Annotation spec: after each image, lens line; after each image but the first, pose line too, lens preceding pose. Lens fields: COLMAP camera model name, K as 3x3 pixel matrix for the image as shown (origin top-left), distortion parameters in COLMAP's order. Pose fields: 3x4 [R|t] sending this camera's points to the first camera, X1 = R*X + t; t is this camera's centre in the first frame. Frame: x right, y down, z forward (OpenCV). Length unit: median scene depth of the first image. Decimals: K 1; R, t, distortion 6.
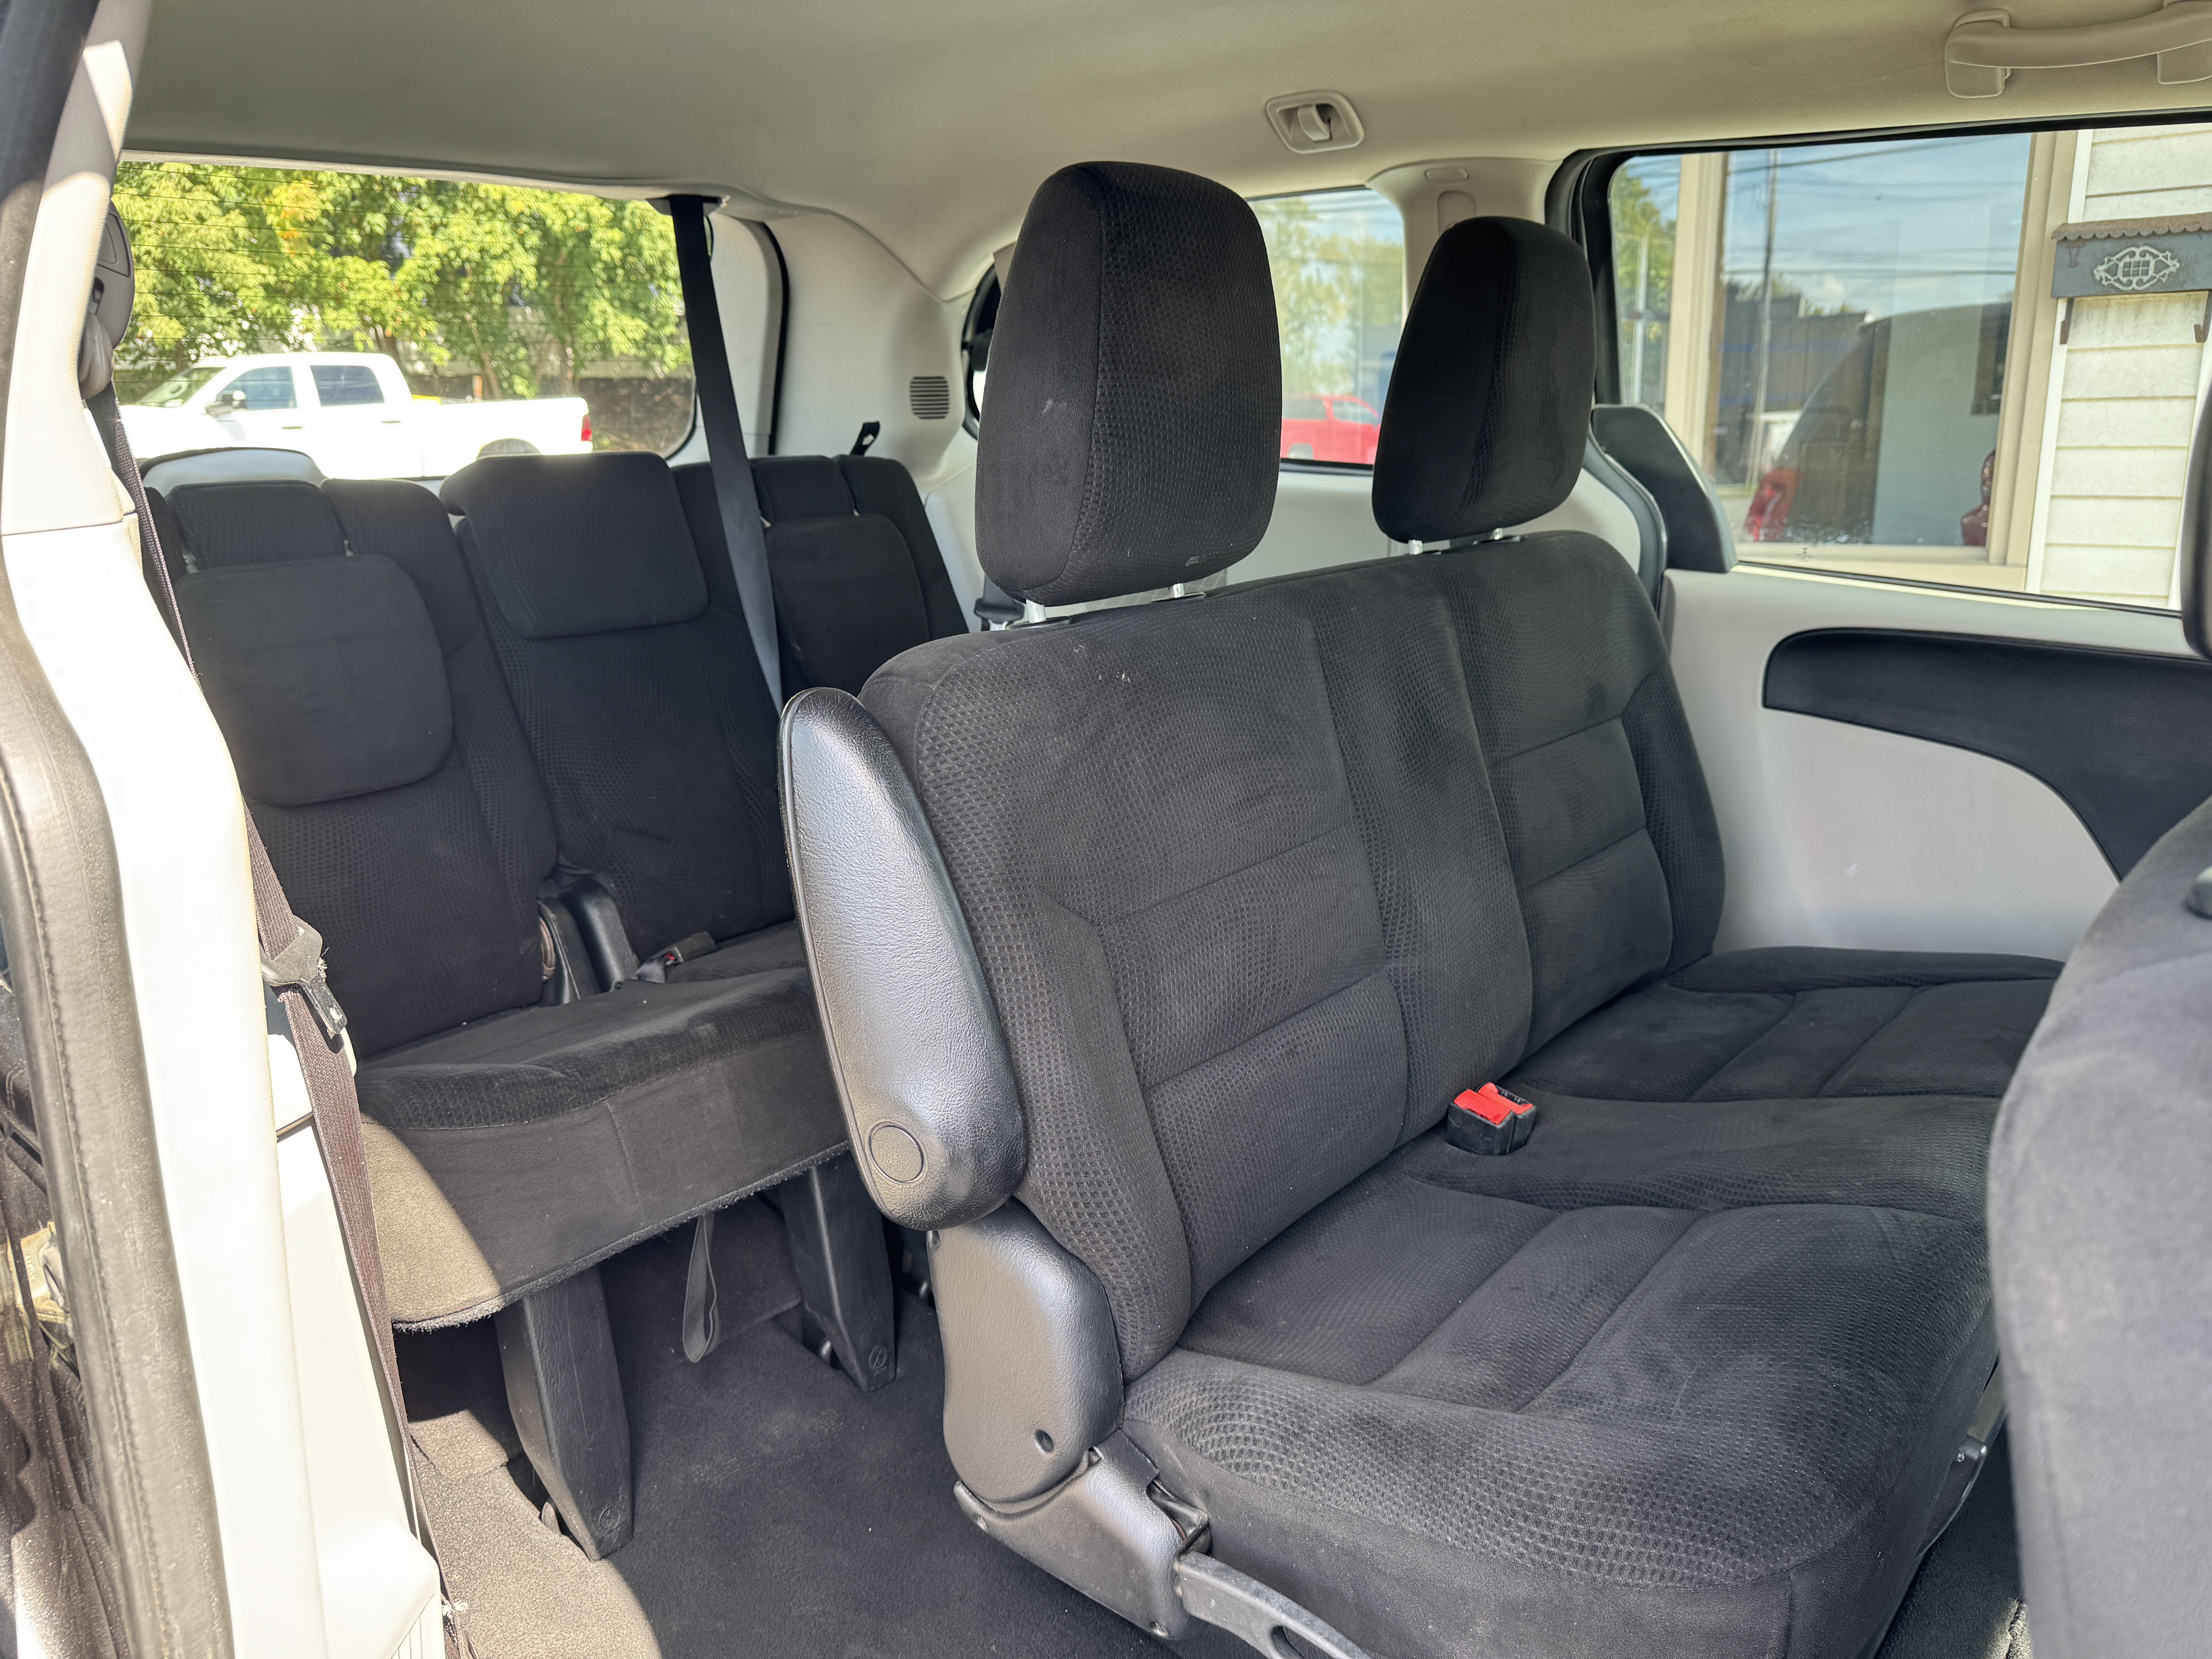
lens RADIAL K [[1572.7, 0, 1089.7], [0, 1572.7, 818.0], [0, 0, 1]] dist [0.054052, -0.063711]
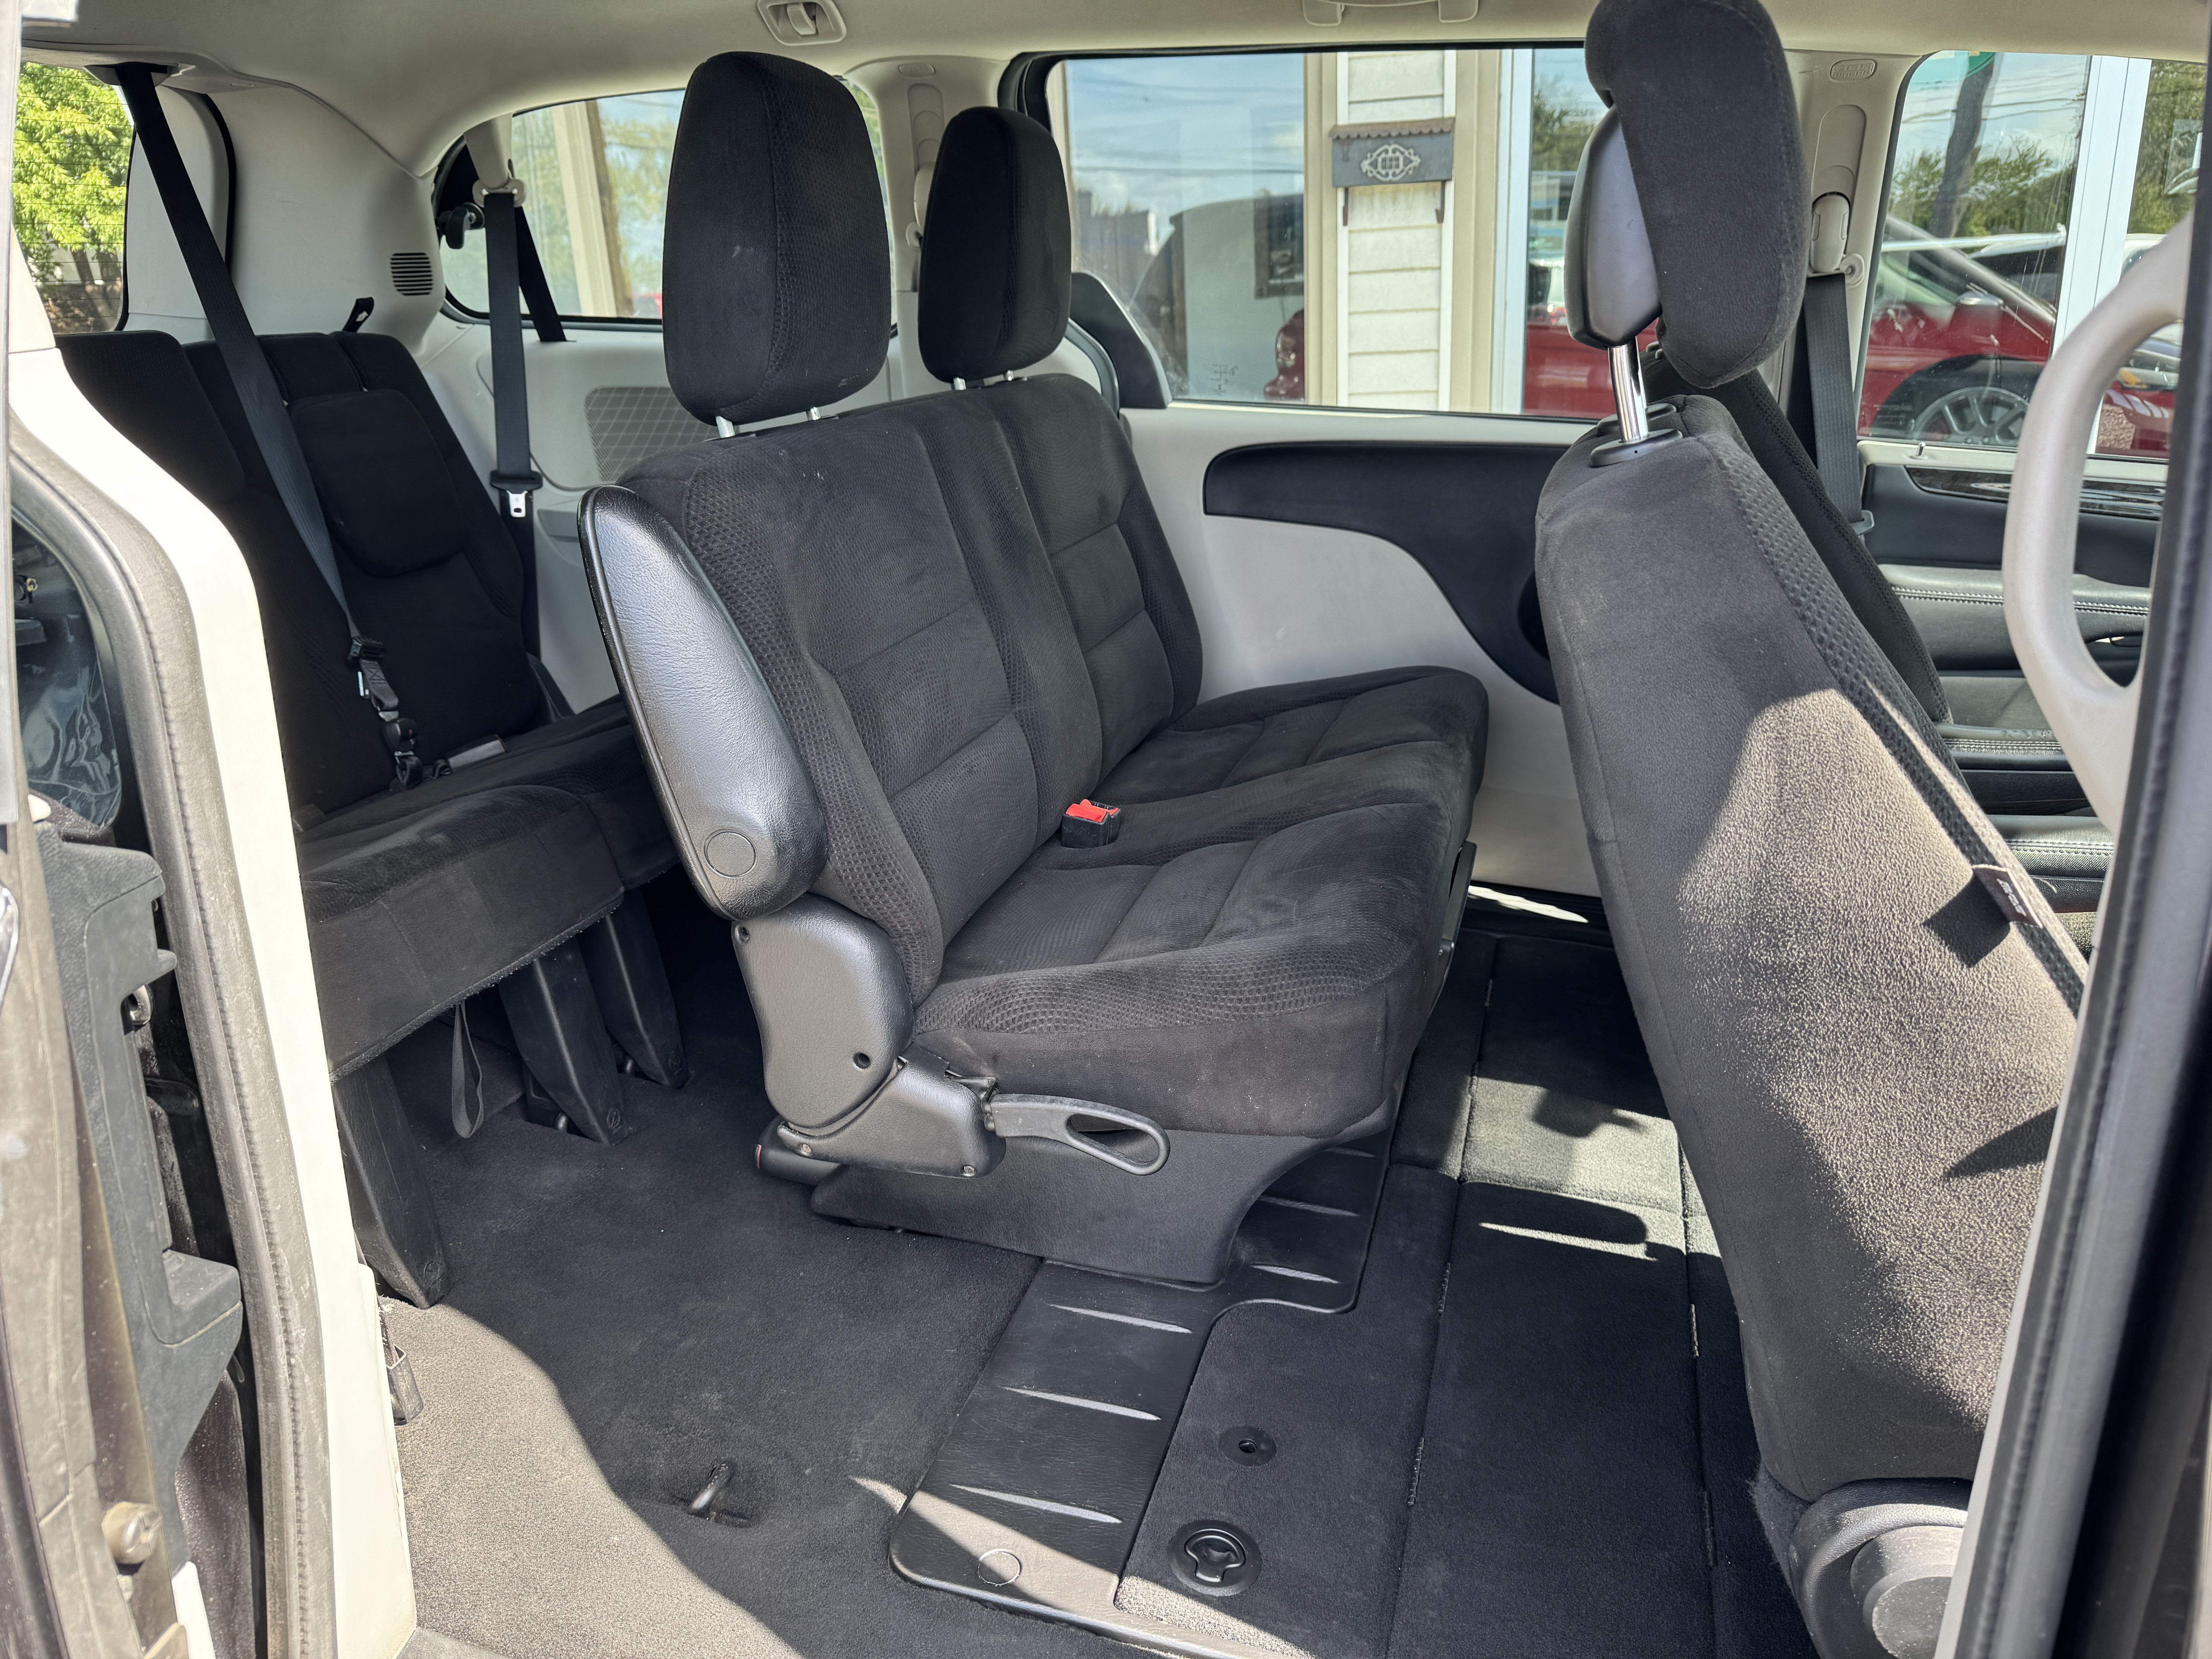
lens RADIAL K [[1572.7, 0, 1118.3], [0, 1572.7, 843.2], [0, 0, 1]] dist [0.054052, -0.063711]
pose [[0.911873, -0.151034, 0.381675, -0.235820], [0.122963, 0.987654, 0.097053, 0.088082], [-0.391621, -0.041568, 0.919187, -0.214658]]
